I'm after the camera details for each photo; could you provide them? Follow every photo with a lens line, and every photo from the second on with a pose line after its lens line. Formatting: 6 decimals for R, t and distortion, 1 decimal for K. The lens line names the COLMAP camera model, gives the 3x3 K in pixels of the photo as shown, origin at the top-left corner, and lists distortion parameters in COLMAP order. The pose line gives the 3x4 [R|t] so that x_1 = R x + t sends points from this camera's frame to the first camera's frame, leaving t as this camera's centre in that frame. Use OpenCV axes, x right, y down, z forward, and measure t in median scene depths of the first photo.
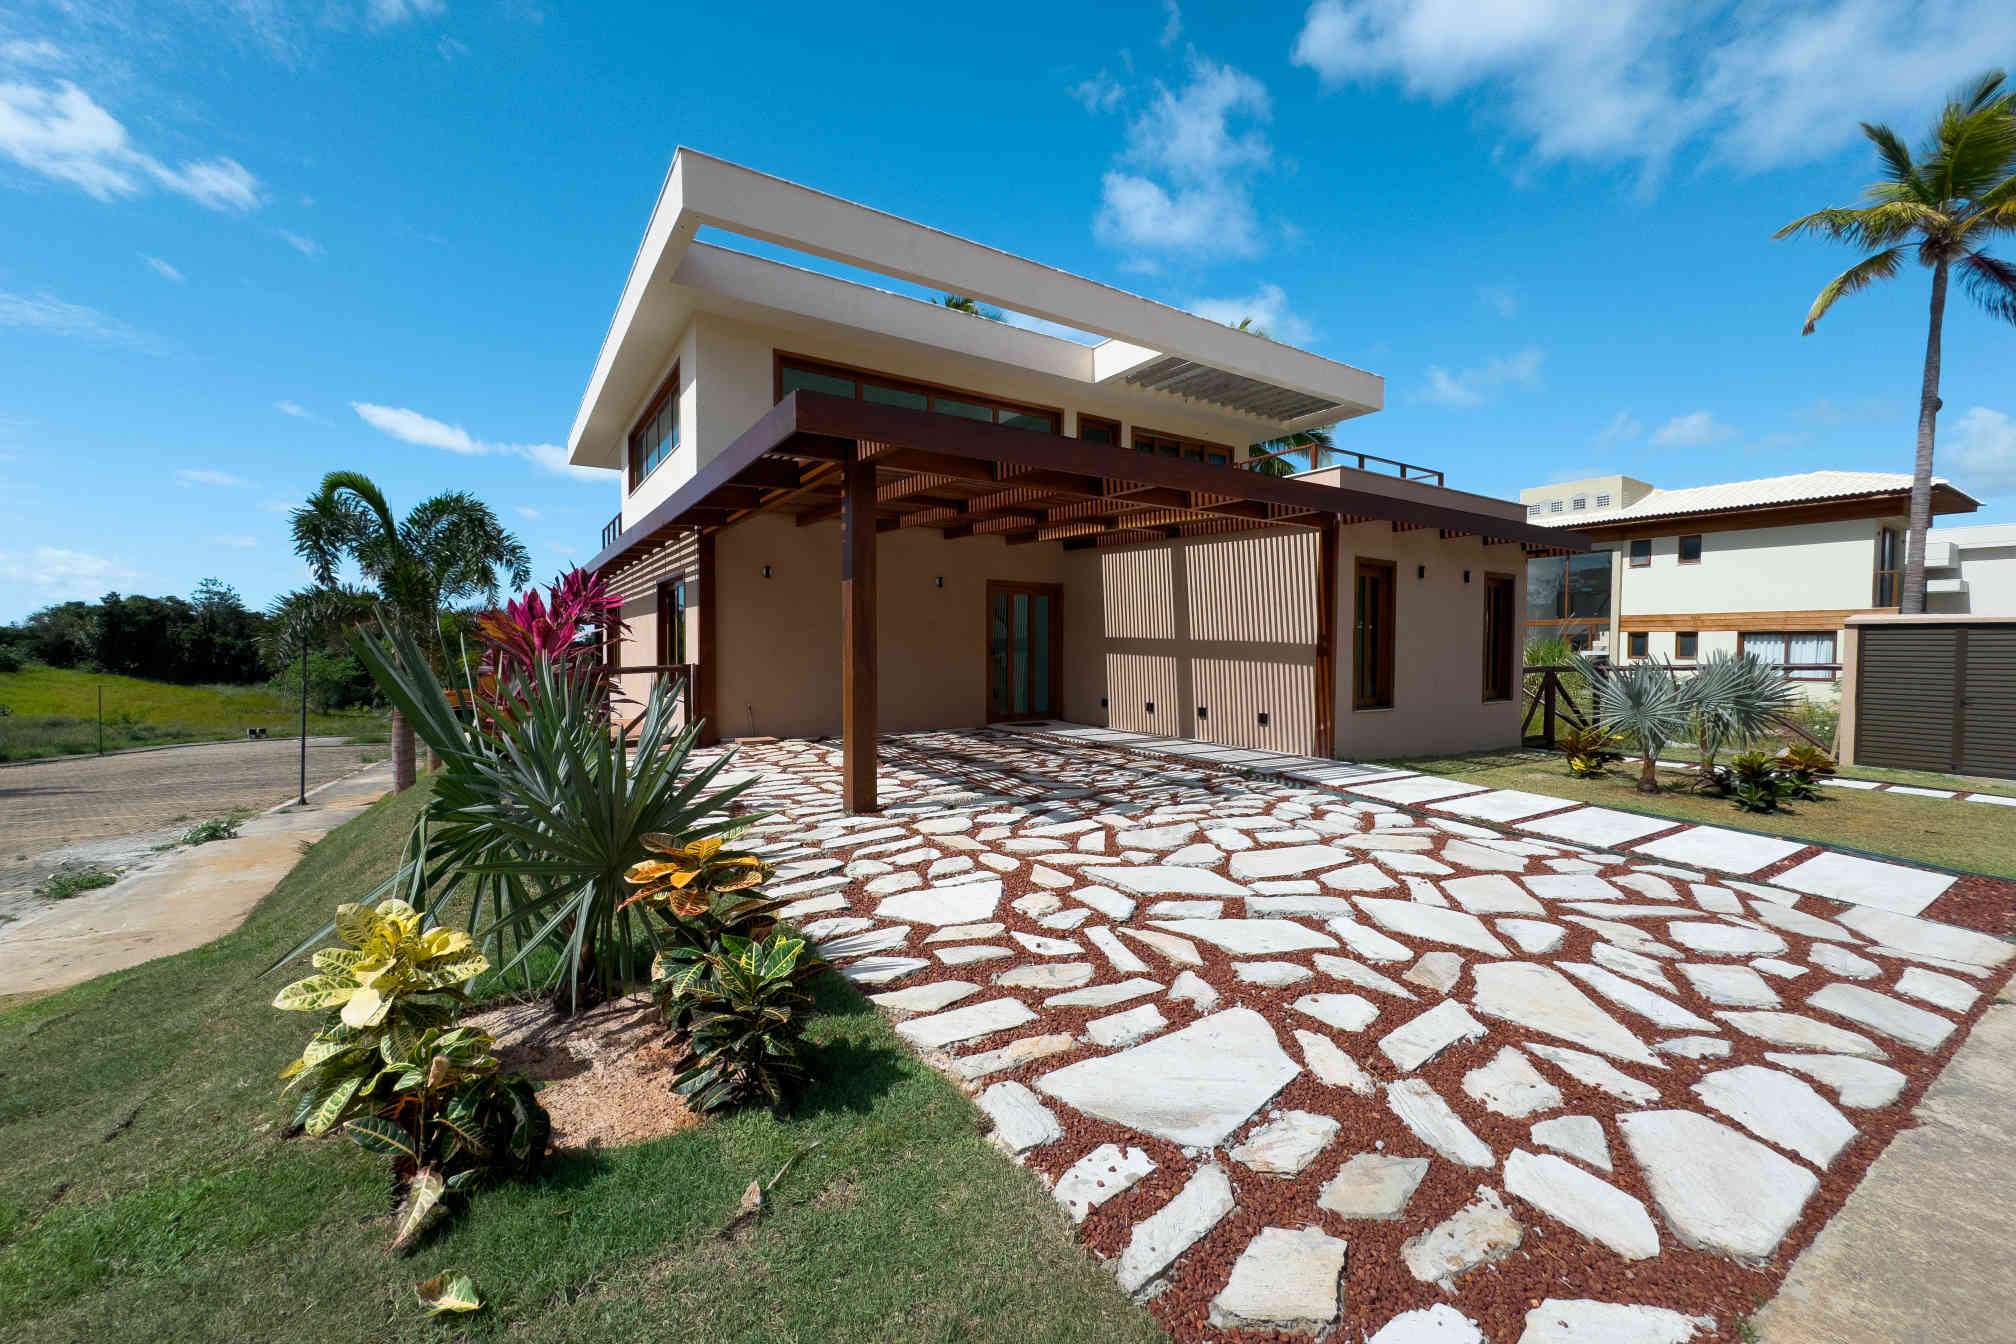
lens RADIAL K [[809.1, 0, 999.2], [0, 809.1, 660.0], [0, 0, 1]] dist [-0.042756, 0.017633]
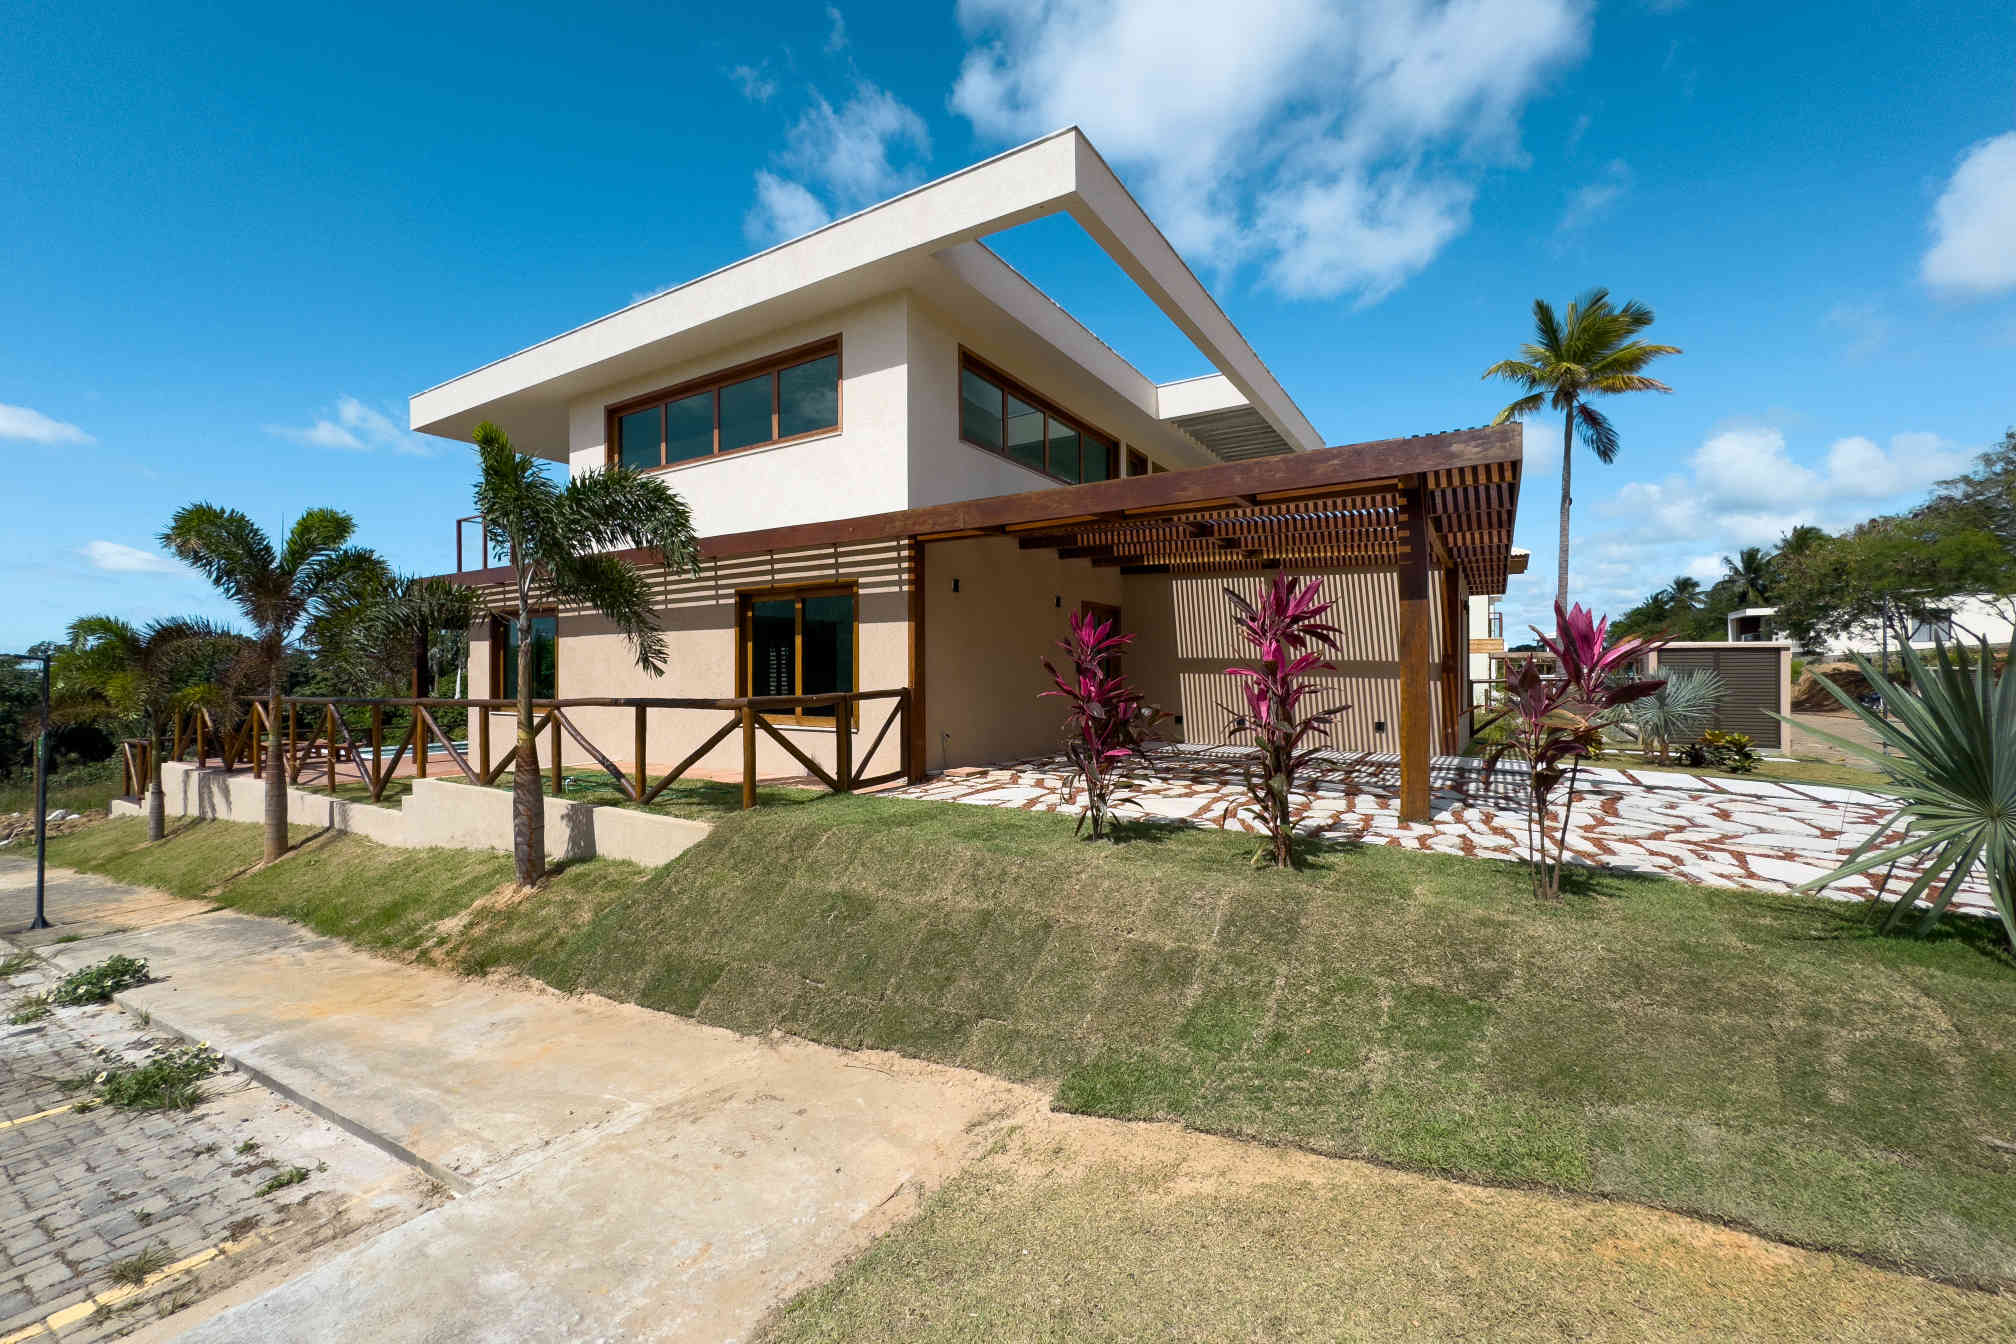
lens RADIAL K [[813.7, 0, 1003.5], [0, 813.7, 681.2], [0, 0, 1]] dist [0.001007, -0.000170]
pose [[0.899898, -0.009808, 0.435990, -0.549111], [0.011344, 0.999935, -0.000920, 0.000649], [-0.435953, 0.005774, 0.899951, 0.136113]]
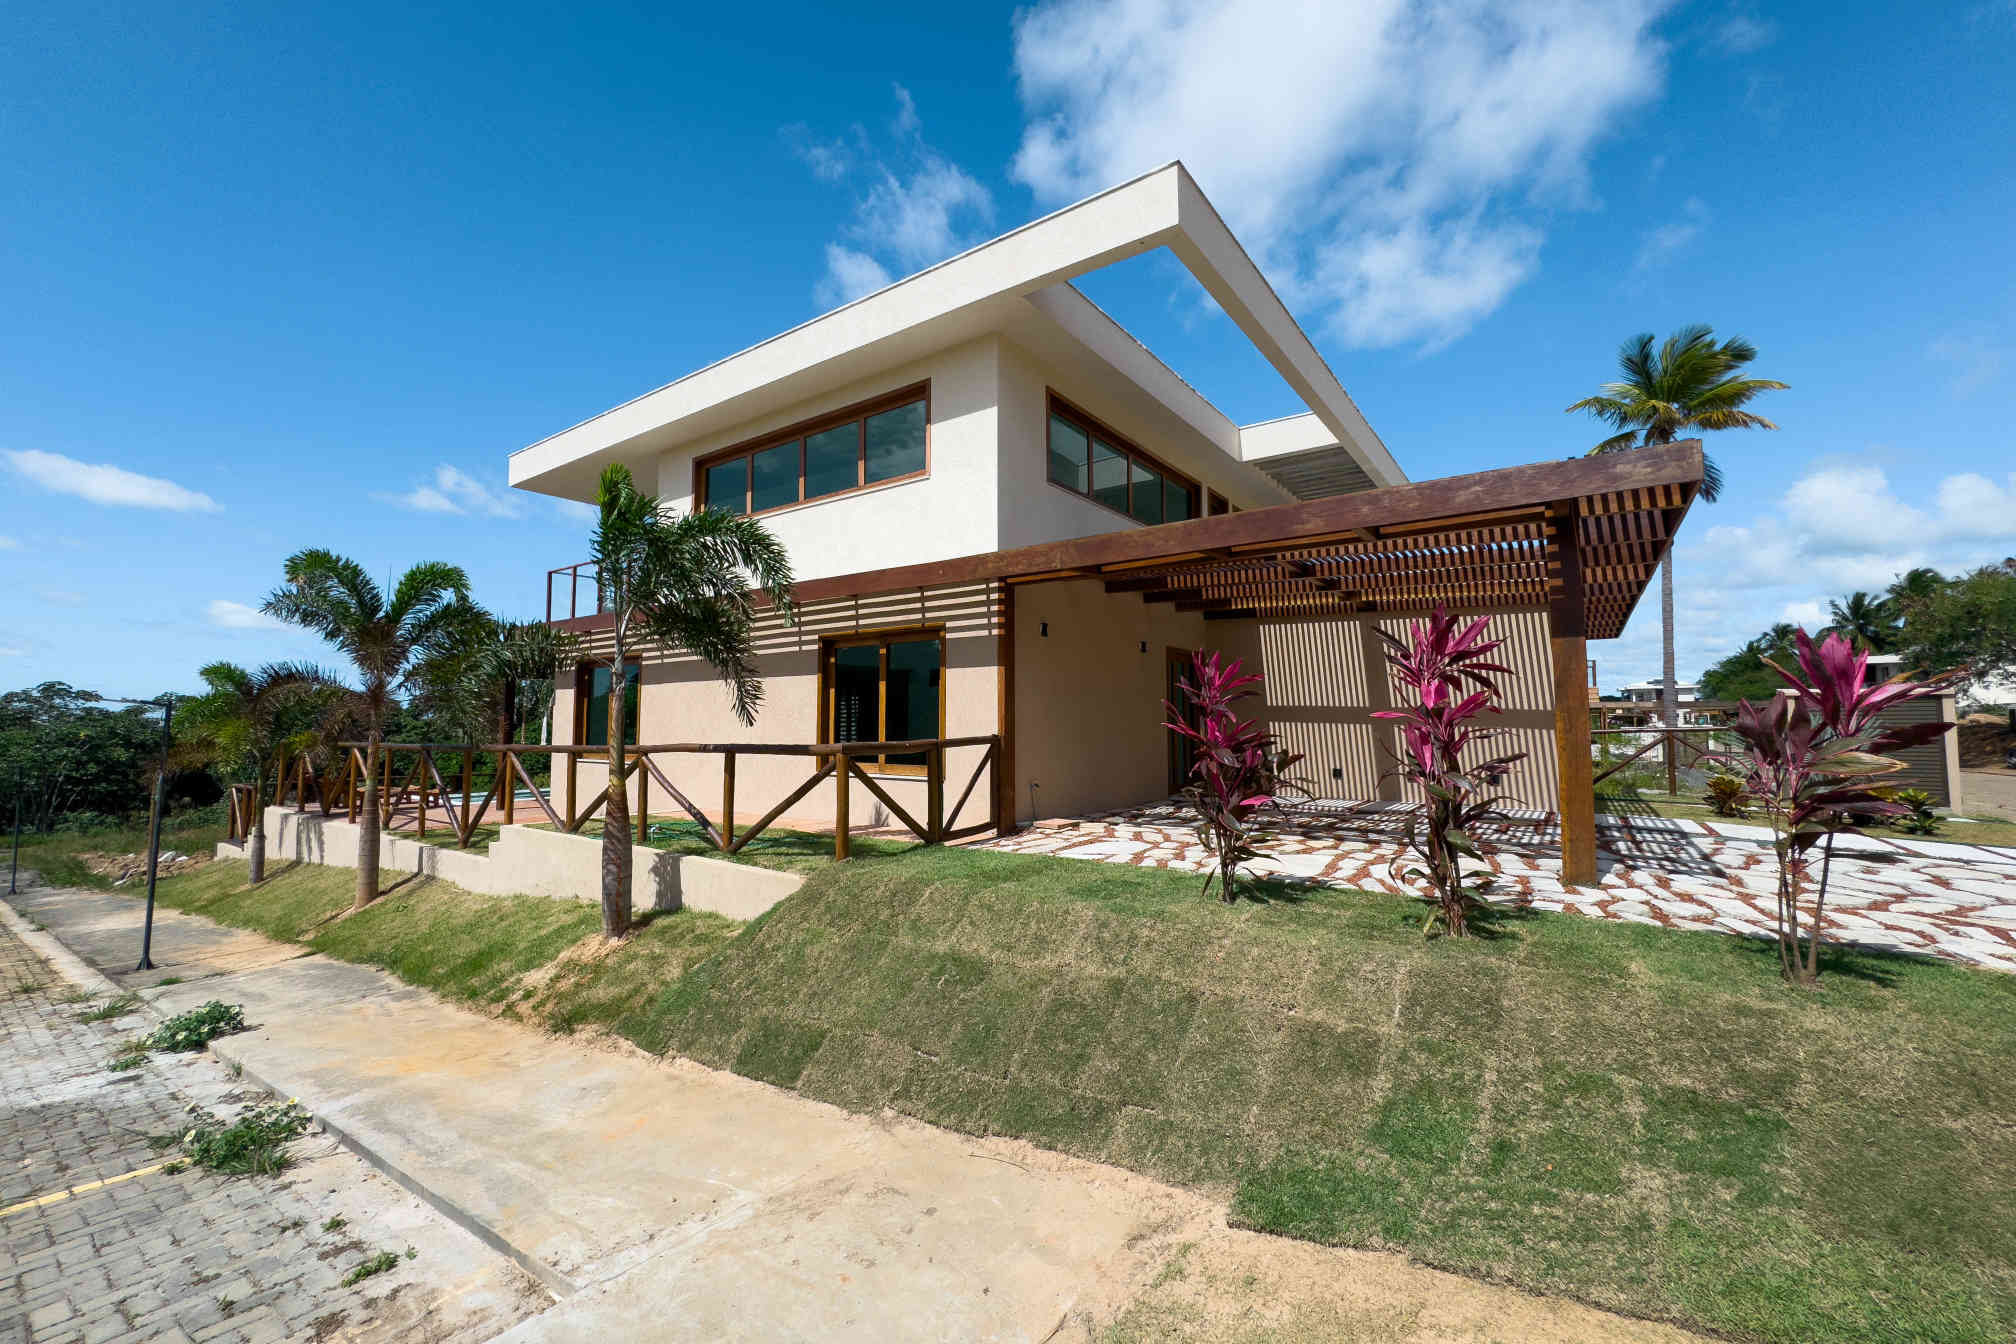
lens RADIAL K [[813.7, 0, 1003.5], [0, 813.7, 681.2], [0, 0, 1]] dist [0.001007, -0.000170]
pose [[0.927427, 0.015930, 0.373664, -0.566233], [0.008820, 0.997883, -0.064433, 0.004019], [-0.373899, 0.063052, 0.925324, 0.175634]]
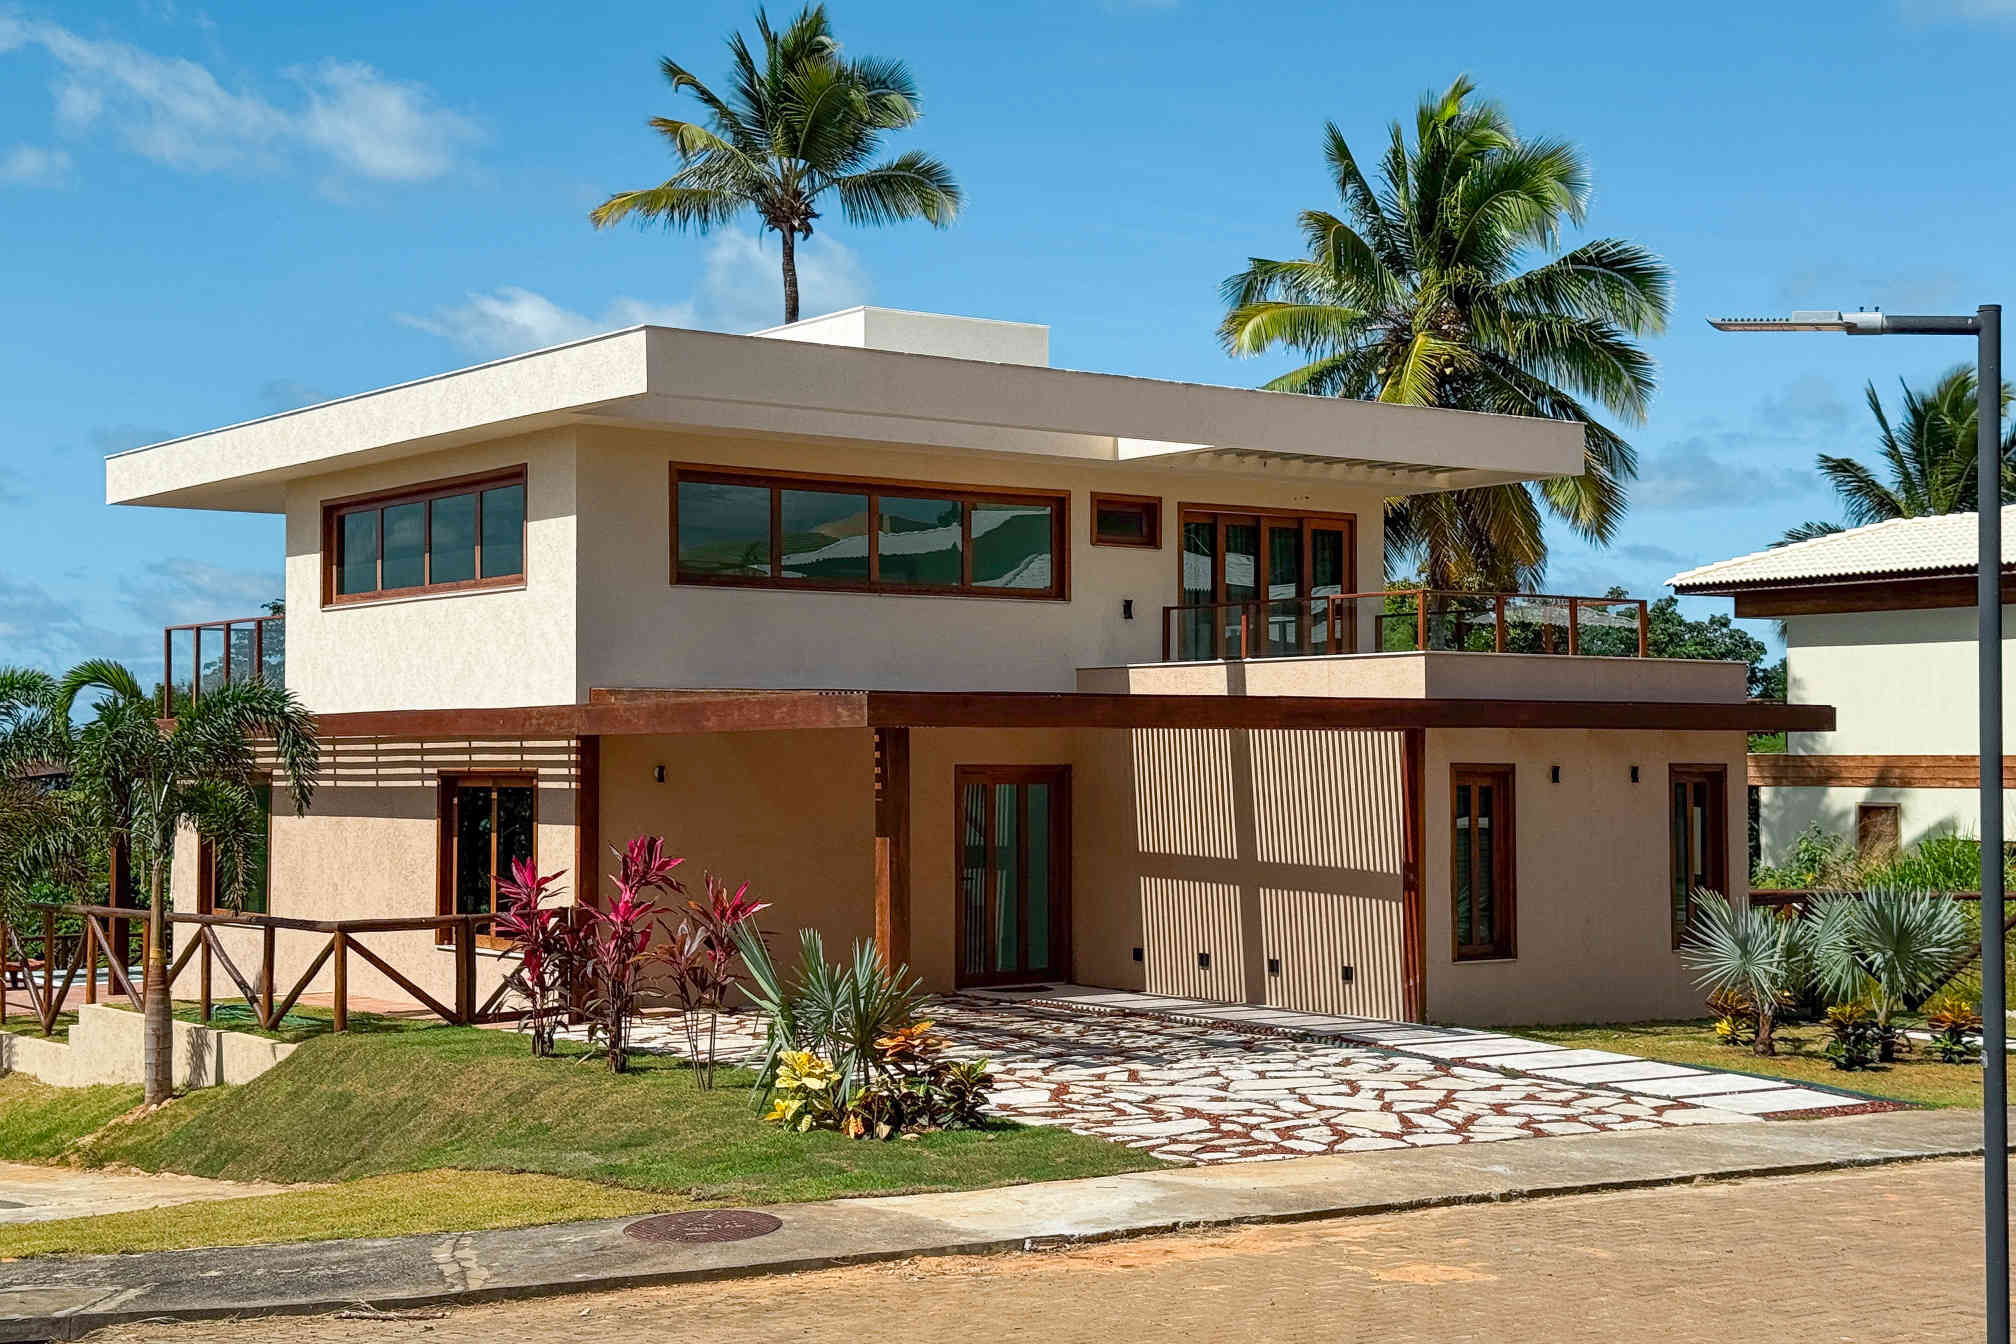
lens RADIAL K [[3015.4, 0, 1008.0], [0, 3015.4, 672.0], [0, 0, 1]] dist [0.005199, 0.808763]
pose [[0.997219, -0.002833, 0.074468, -0.154791], [0.005923, 0.999129, -0.041304, -0.074340], [-0.074286, 0.041630, 0.996368, -1.423377]]
